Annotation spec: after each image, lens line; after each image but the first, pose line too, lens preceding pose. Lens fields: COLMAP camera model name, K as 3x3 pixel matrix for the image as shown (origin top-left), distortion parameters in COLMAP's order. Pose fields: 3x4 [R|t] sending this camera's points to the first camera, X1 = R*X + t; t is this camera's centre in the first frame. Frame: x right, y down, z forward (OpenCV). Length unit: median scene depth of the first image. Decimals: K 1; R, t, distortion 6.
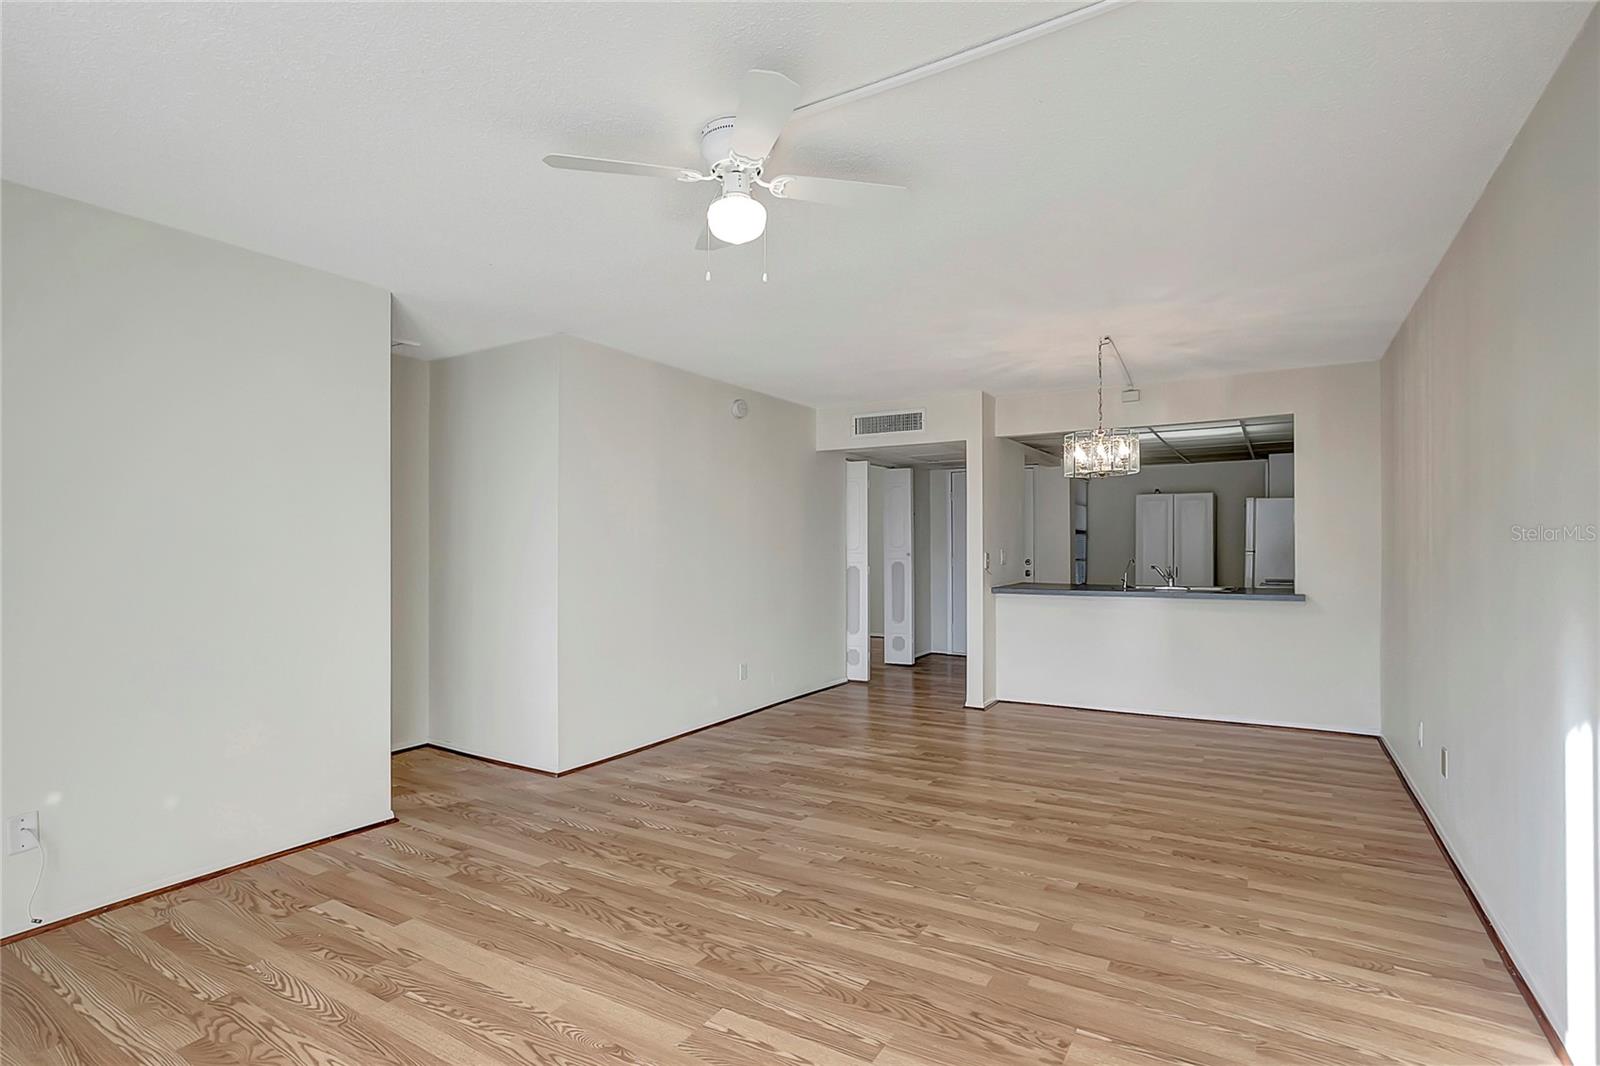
lens RADIAL K [[777.4, 0, 797.0], [0, 777.4, 539.5], [0, 0, 1]] dist [-0.034187, 0.029670]
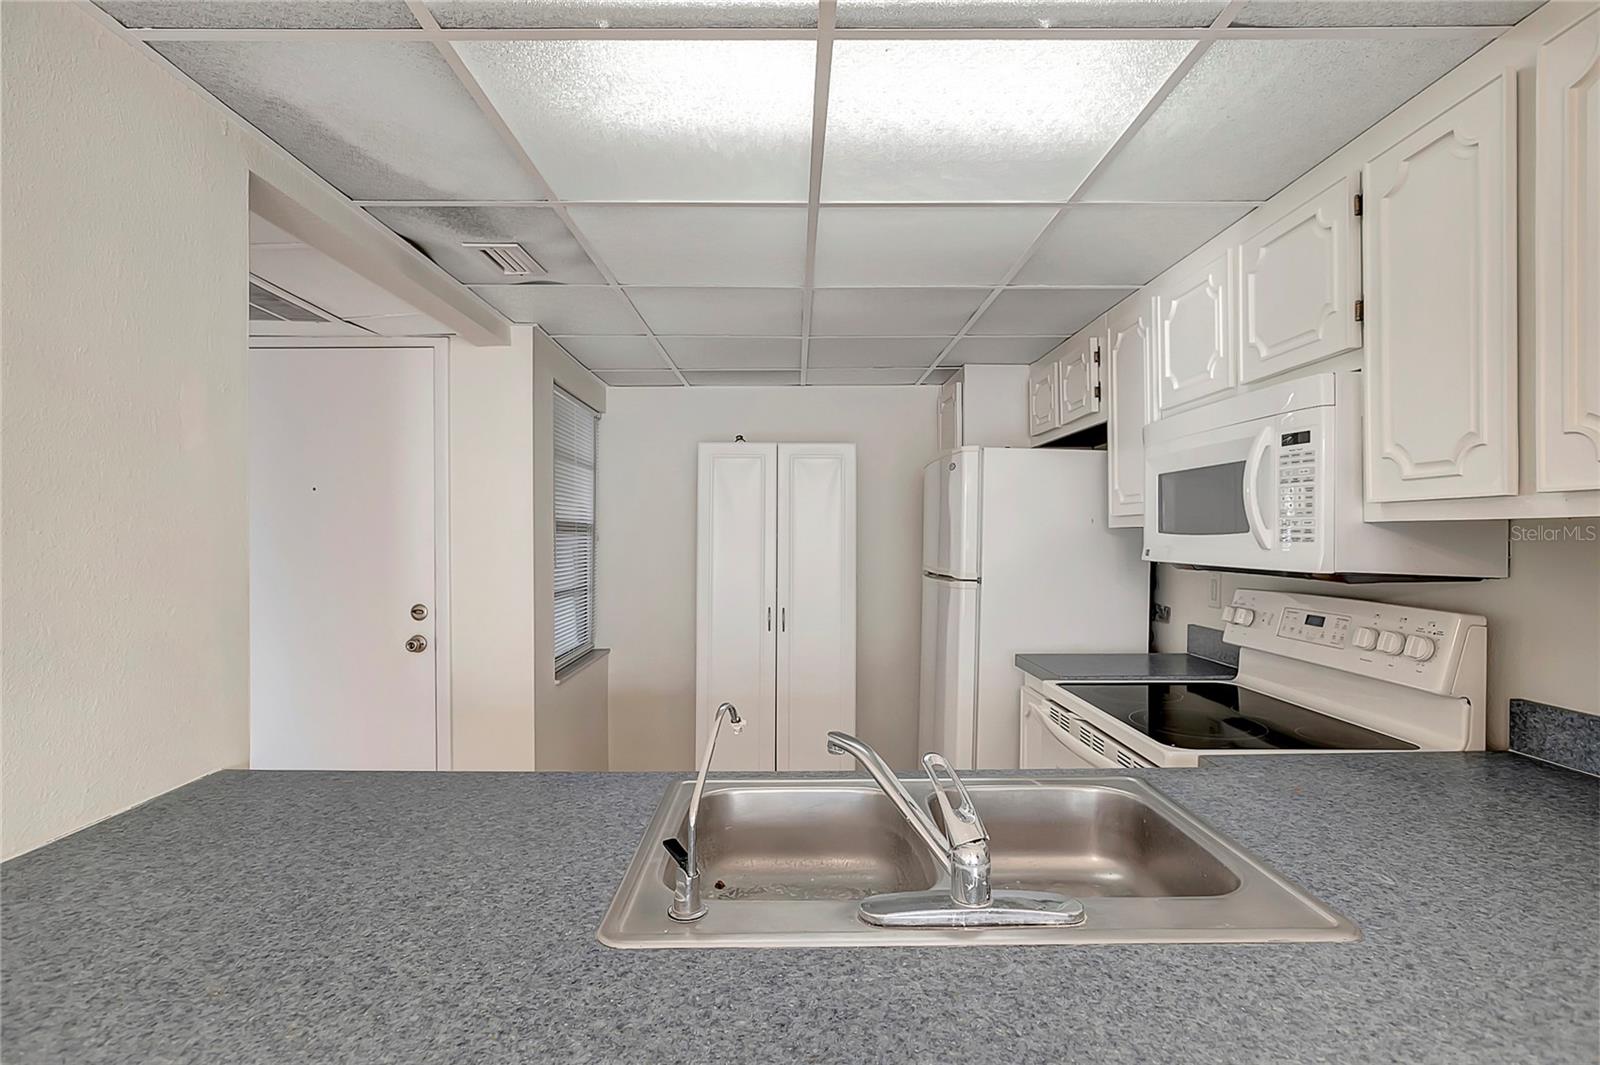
lens RADIAL K [[766.2, 0, 793.7], [0, 766.2, 536.8], [0, 0, 1]] dist [-0.033222, 0.022970]
pose [[0.845989, -0.000054, 0.533201, 0.572741], [-0.002947, 0.999984, 0.004777, -0.016980], [-0.533193, -0.005612, 0.845975, 1.368014]]
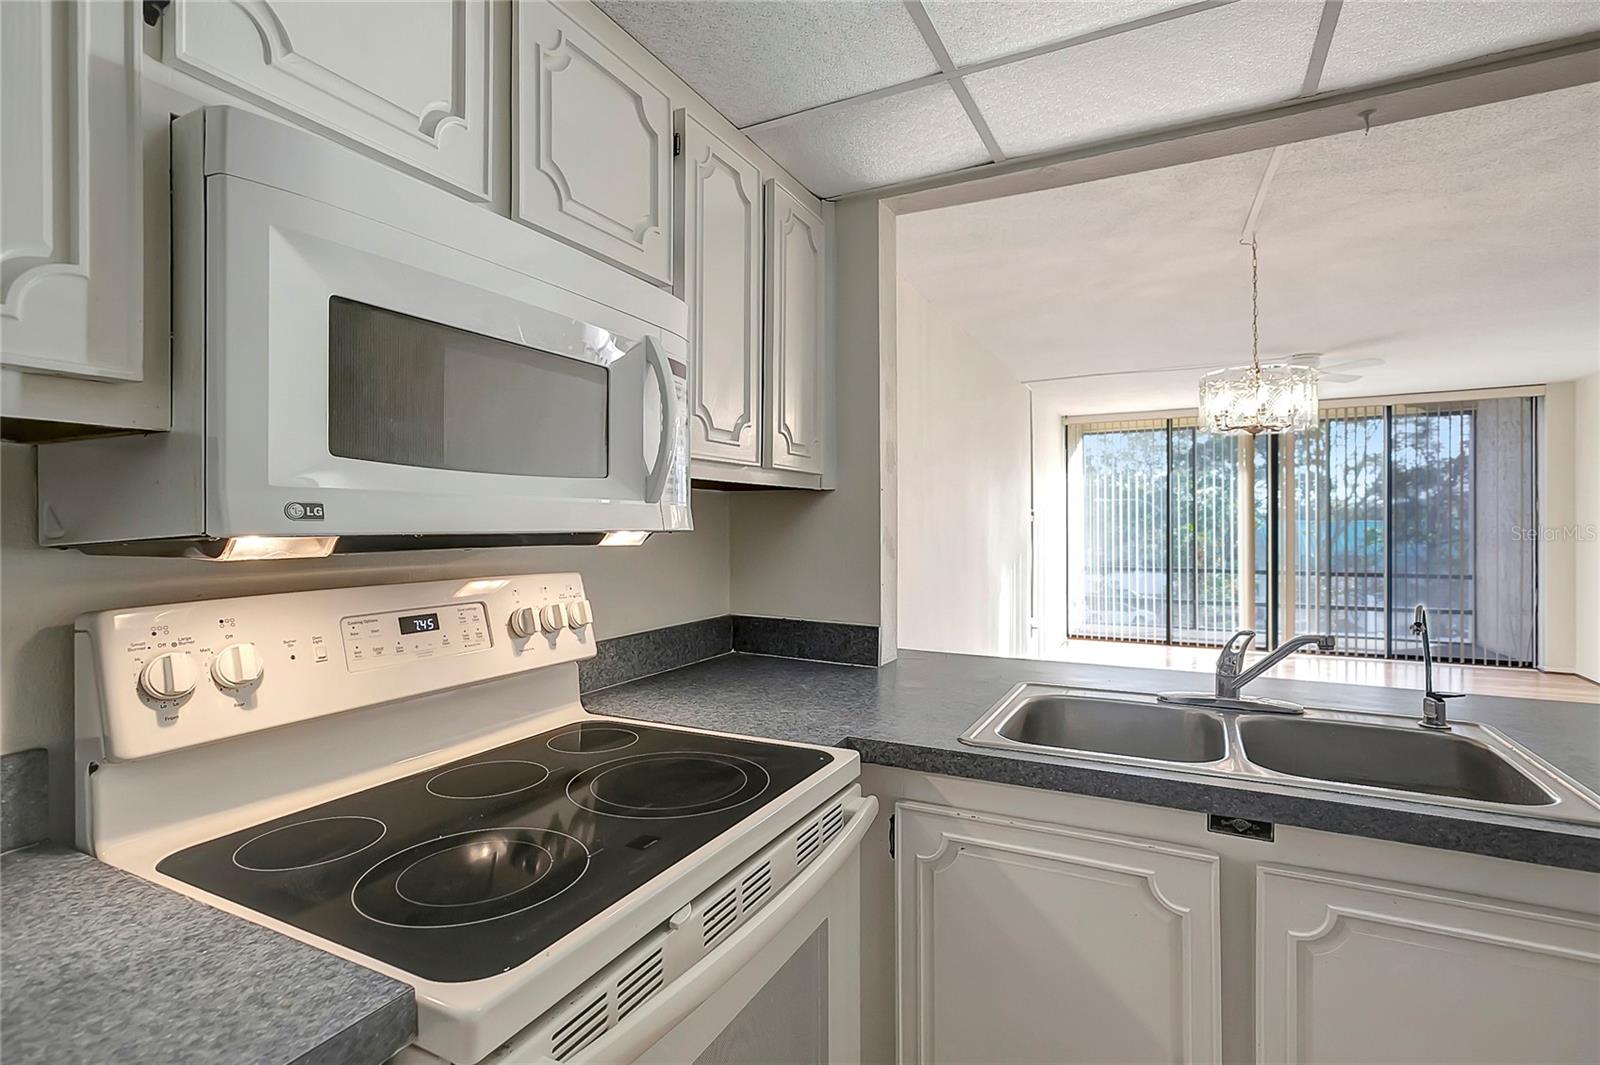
lens RADIAL K [[774.7, 0, 789.9], [0, 774.7, 520.2], [0, 0, 1]] dist [-0.034303, 0.020785]
pose [[-0.996993, 0.005626, -0.077285, 1.004898], [0.006486, 0.999920, -0.010874, 0.002523], [0.077217, -0.011343, -0.996950, 1.925096]]
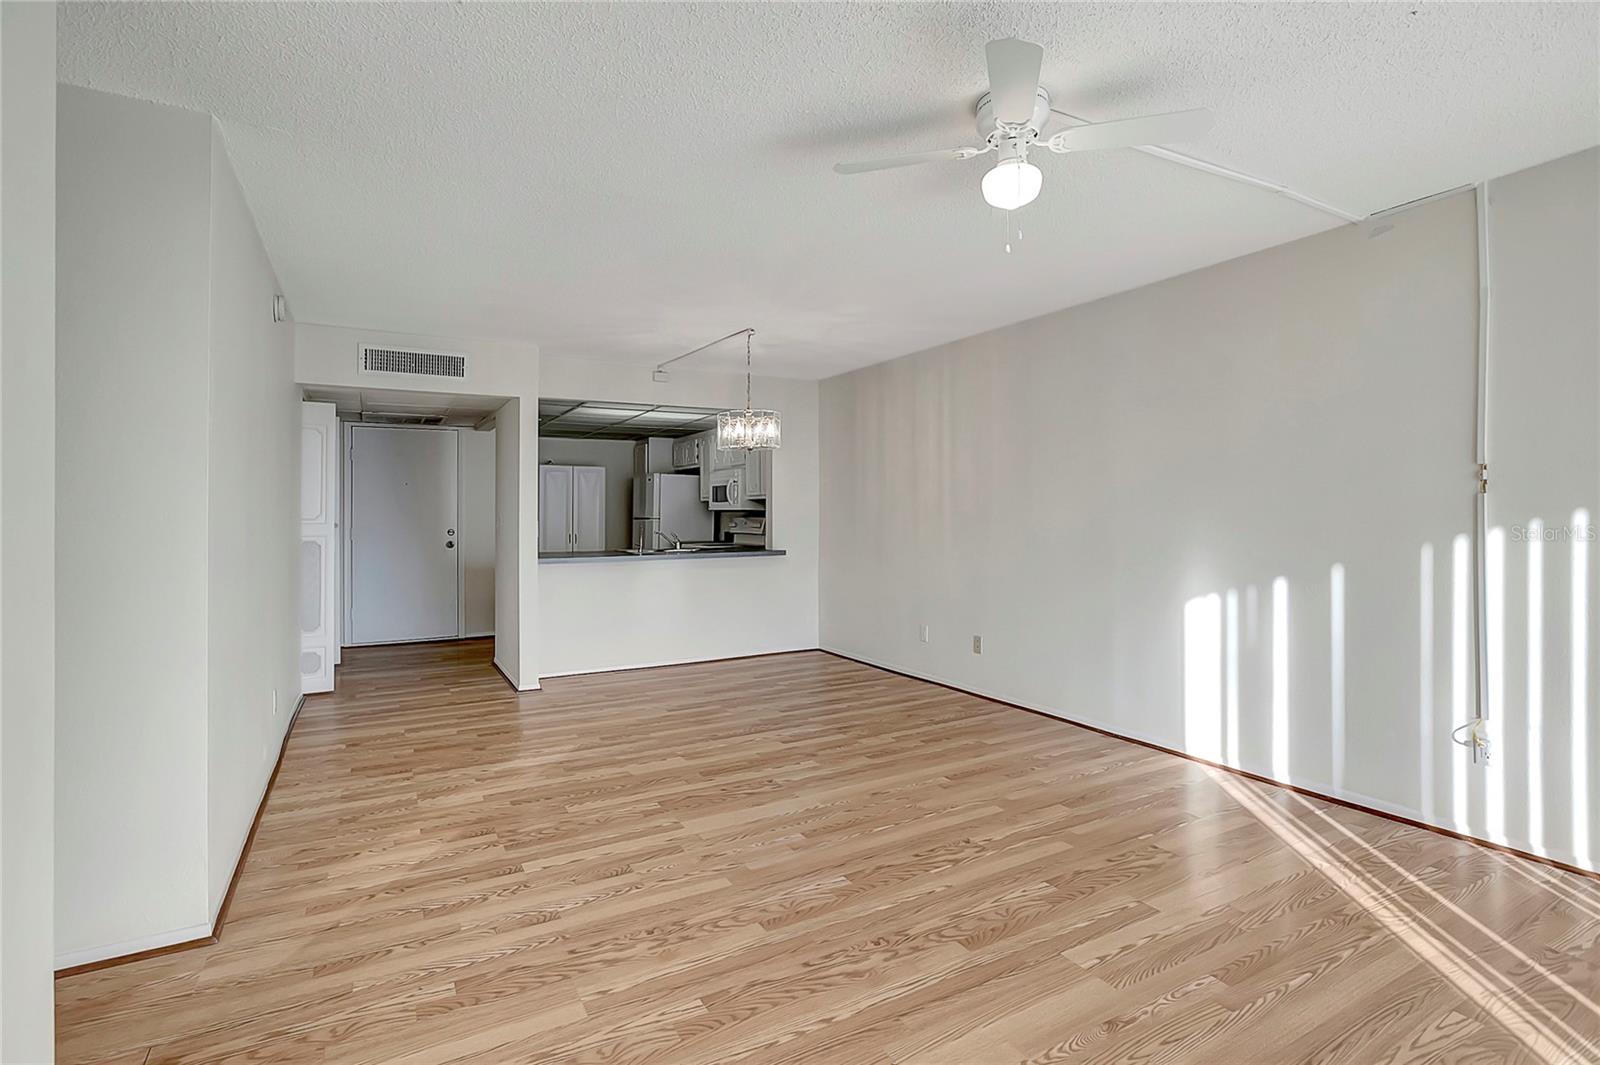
lens RADIAL K [[776.9, 0, 790.8], [0, 776.9, 506.9], [0, 0, 1]] dist [-0.032894, 0.020586]
pose [[0.498141, 0.008309, 0.867056, -0.649567], [-0.003876, 0.999965, -0.007356, 0.010229], [-0.867088, 0.000304, 0.498156, 0.442391]]
